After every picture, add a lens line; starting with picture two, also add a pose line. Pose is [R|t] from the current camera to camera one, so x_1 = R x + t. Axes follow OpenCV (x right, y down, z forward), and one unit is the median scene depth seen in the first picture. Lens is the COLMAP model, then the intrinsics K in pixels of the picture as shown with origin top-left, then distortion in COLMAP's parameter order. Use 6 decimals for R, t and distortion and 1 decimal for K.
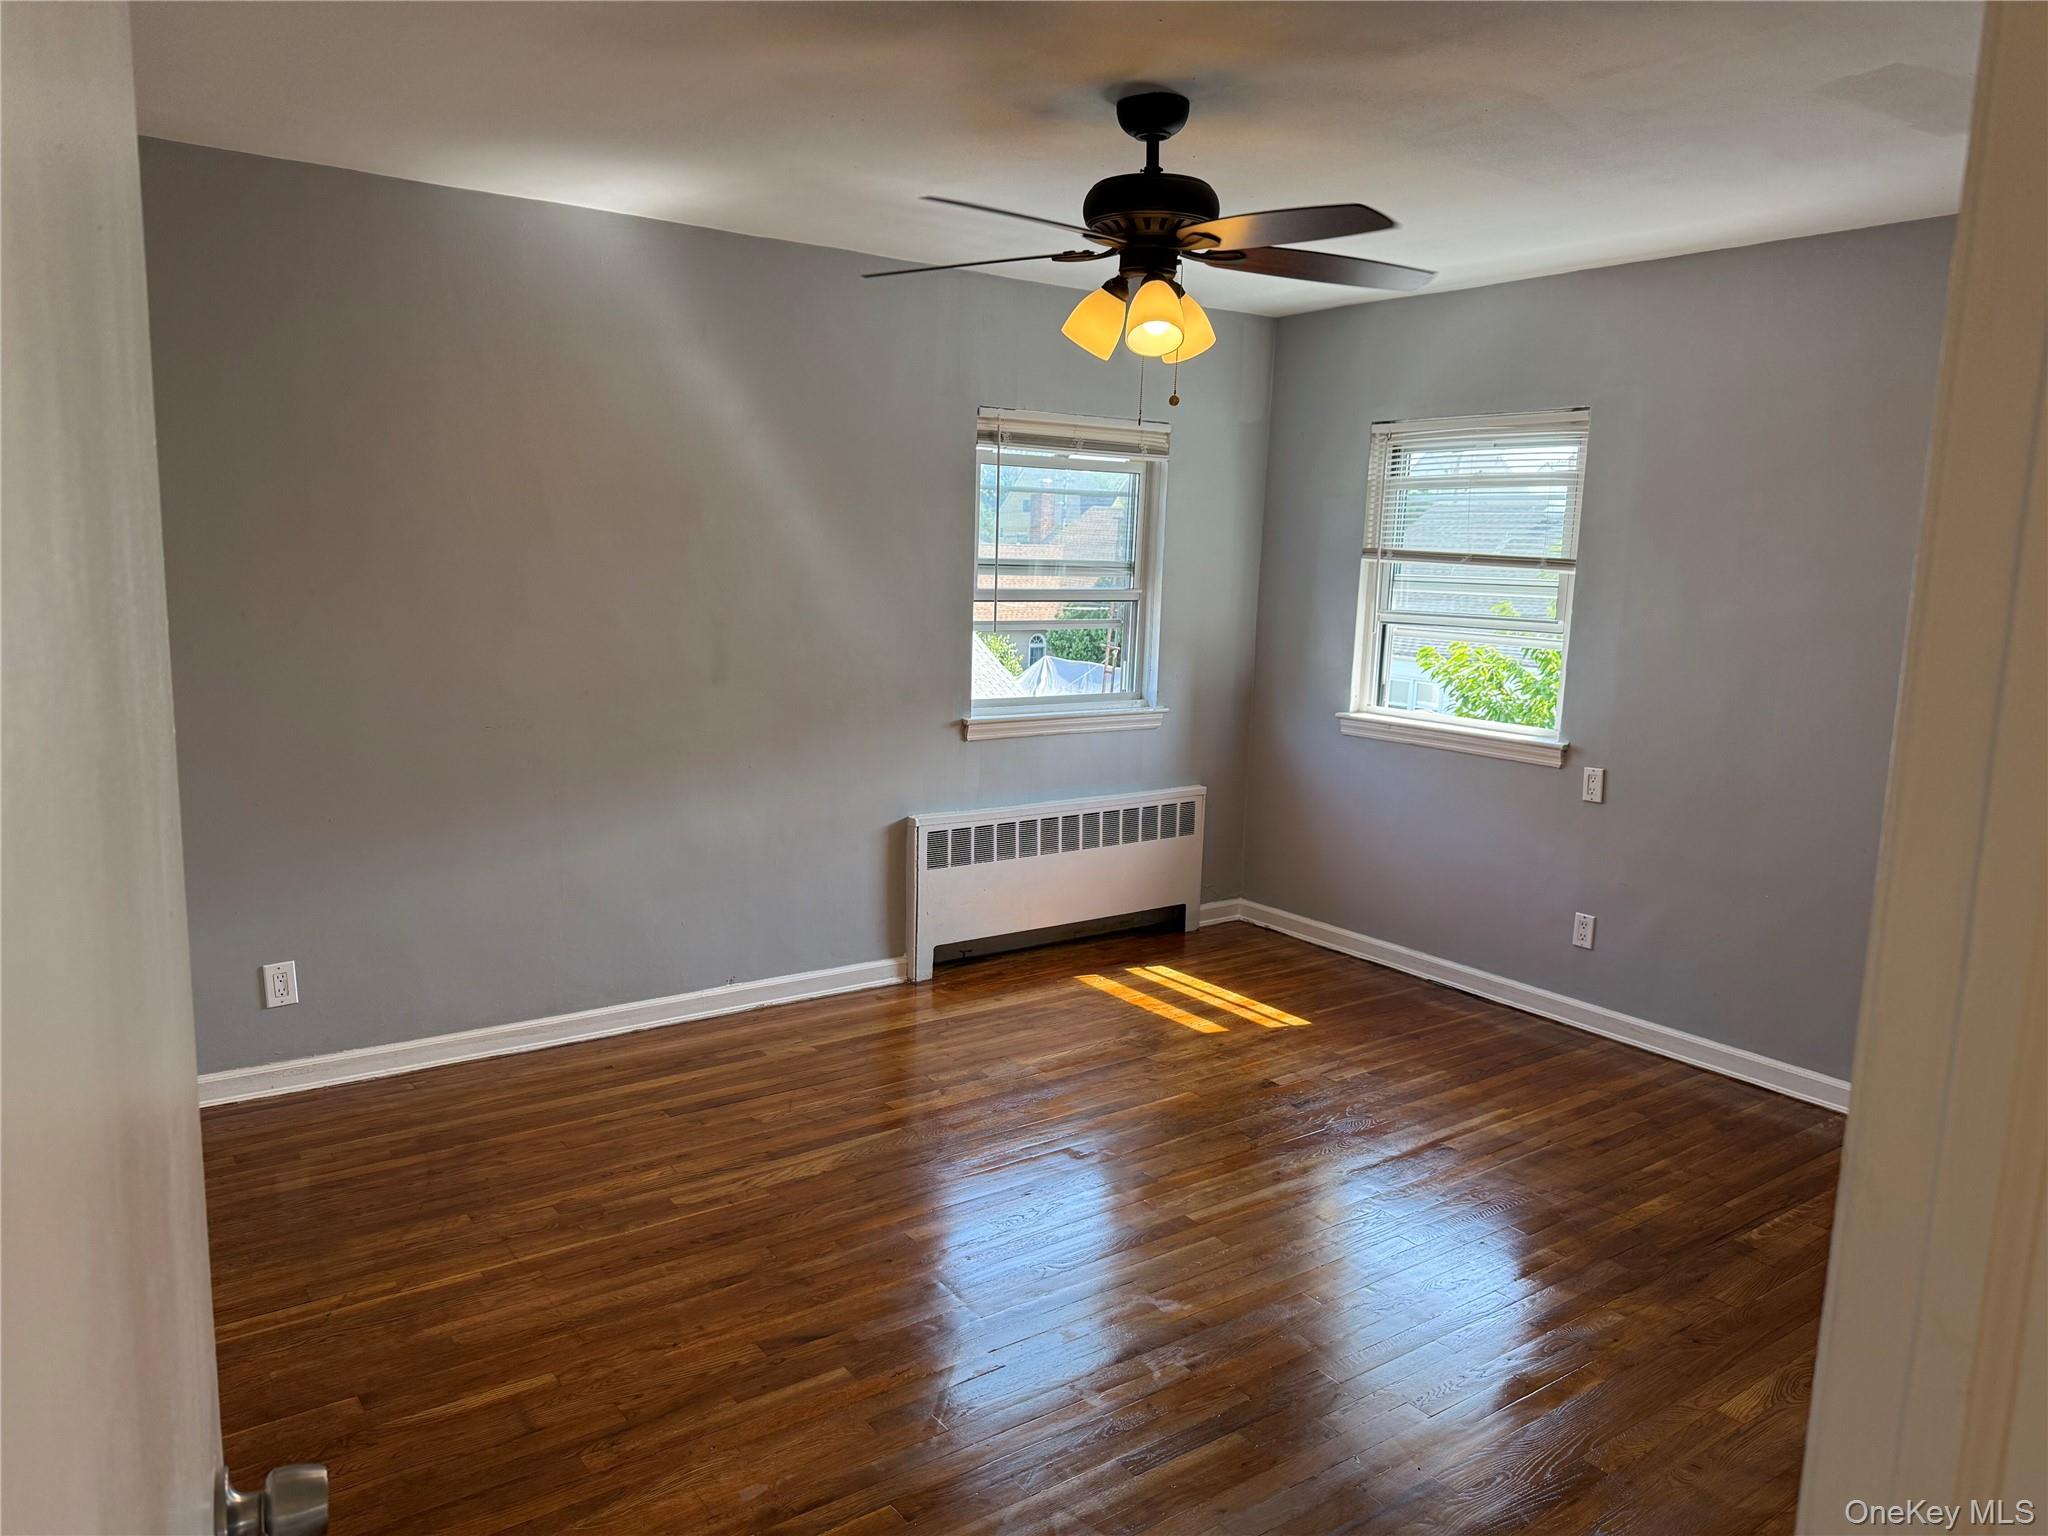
lens RADIAL K [[1444.3, 0, 1024.0], [0, 1444.3, 768.0], [0, 0, 1]] dist [0.051718, -0.054526]
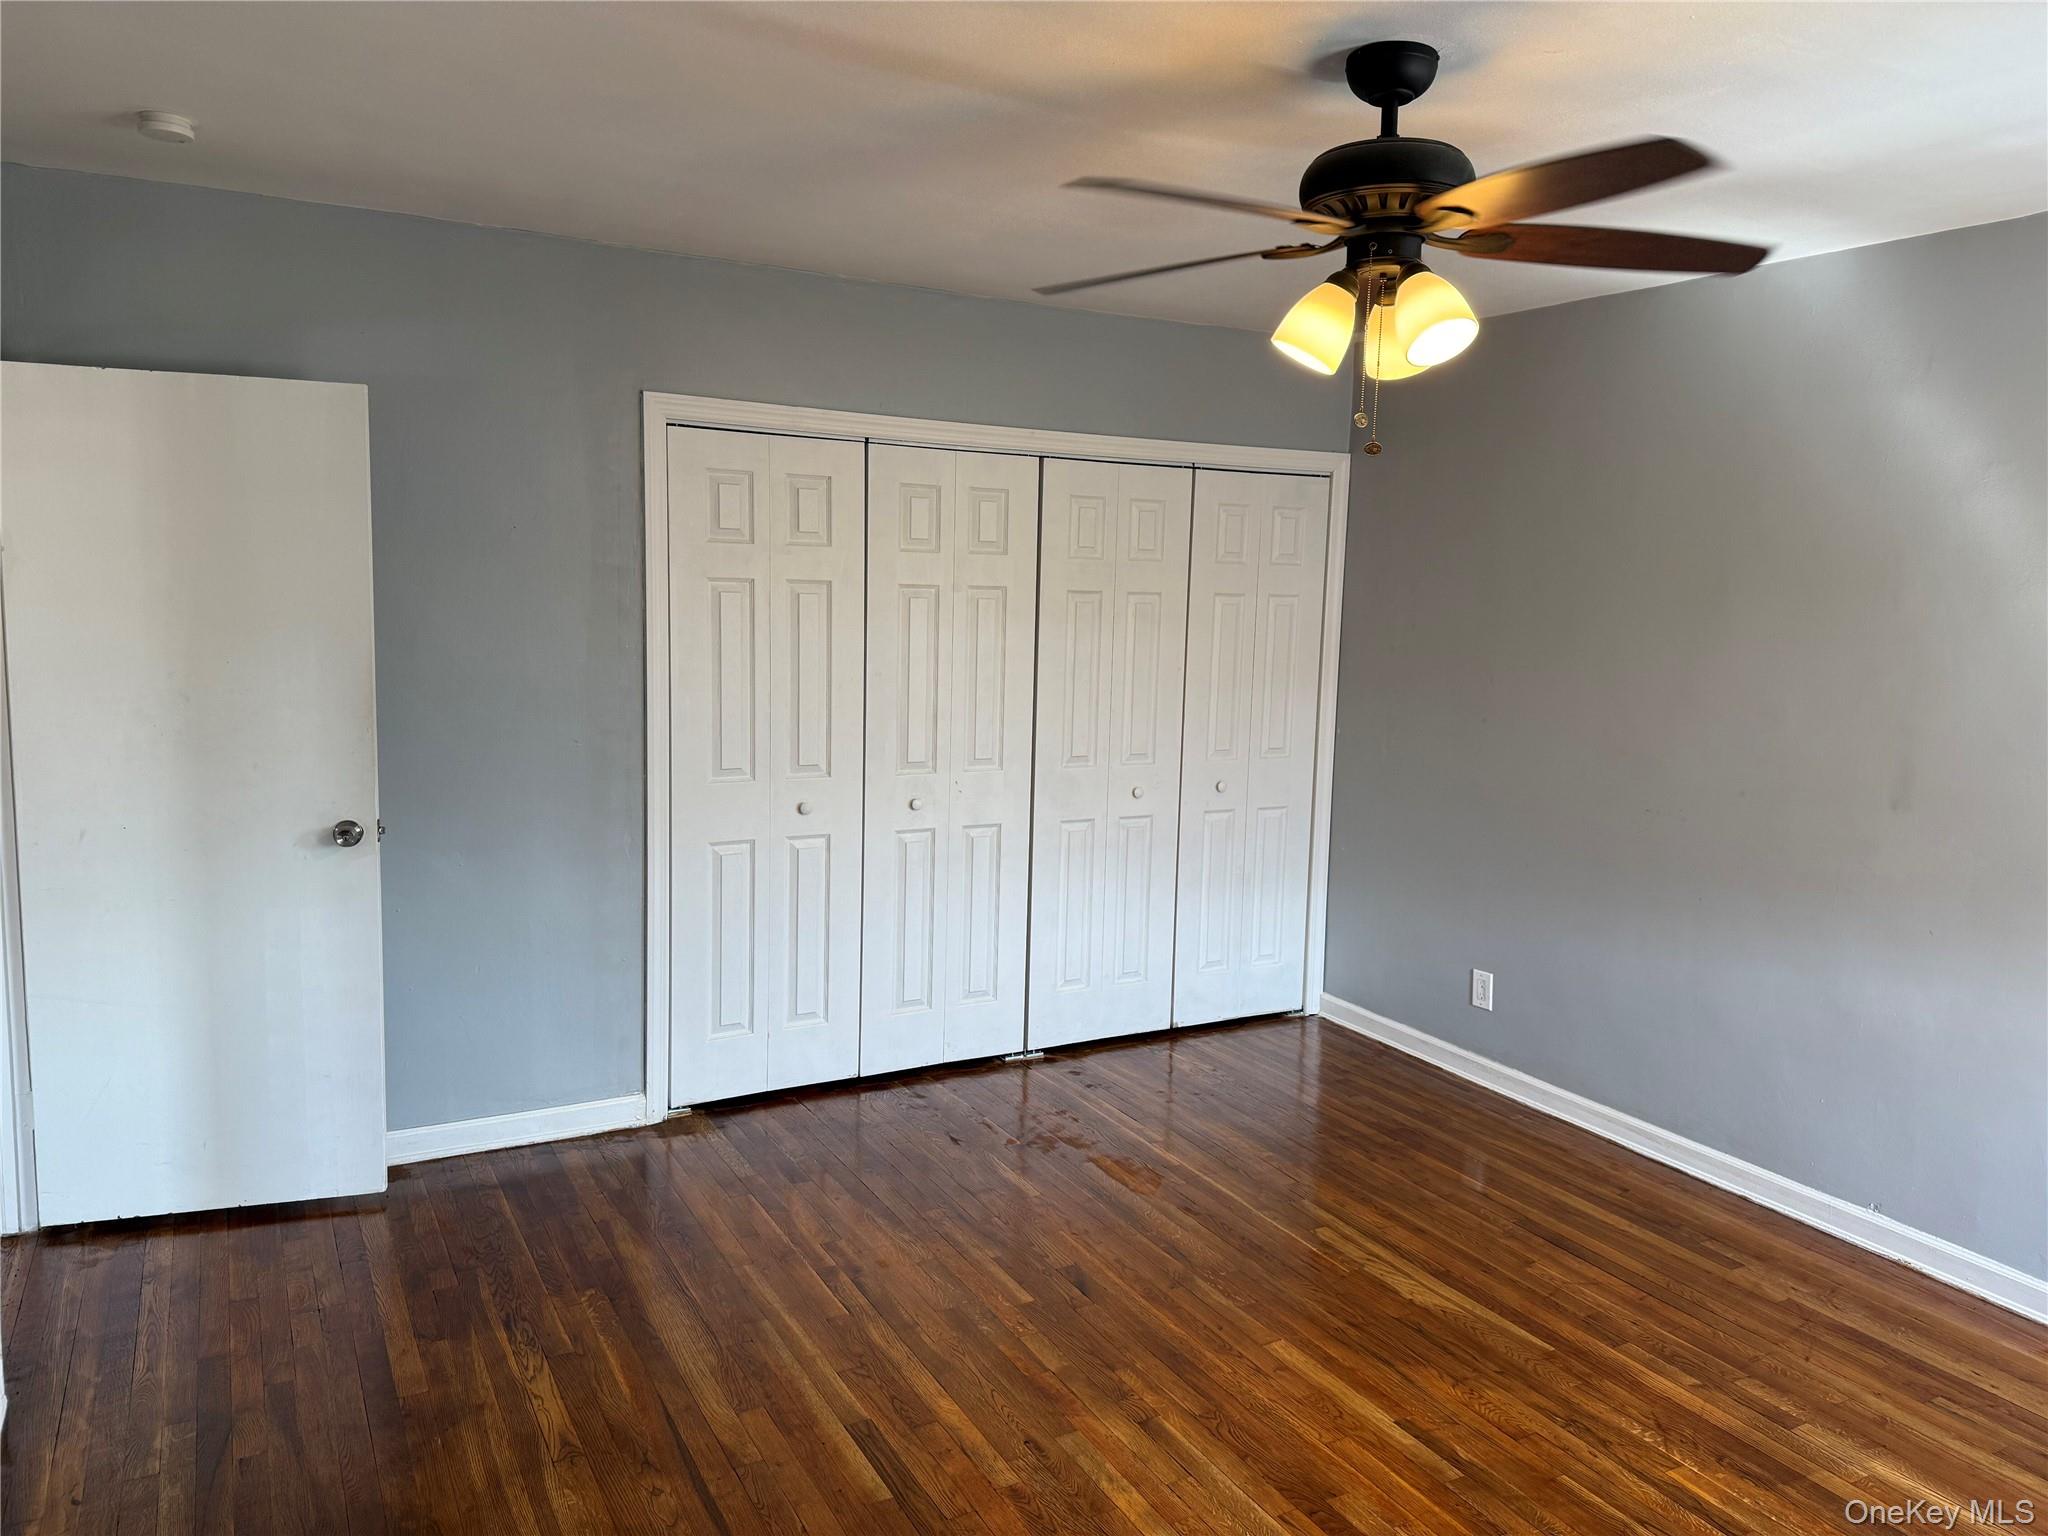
lens RADIAL K [[1444.3, 0, 1024.0], [0, 1444.3, 768.0], [0, 0, 1]] dist [0.051718, -0.054526]
pose [[-0.135141, 0.095276, -0.986235, 0.703065], [-0.180591, 0.976325, 0.119065, -0.104125], [0.974230, 0.194195, -0.114736, 0.735190]]
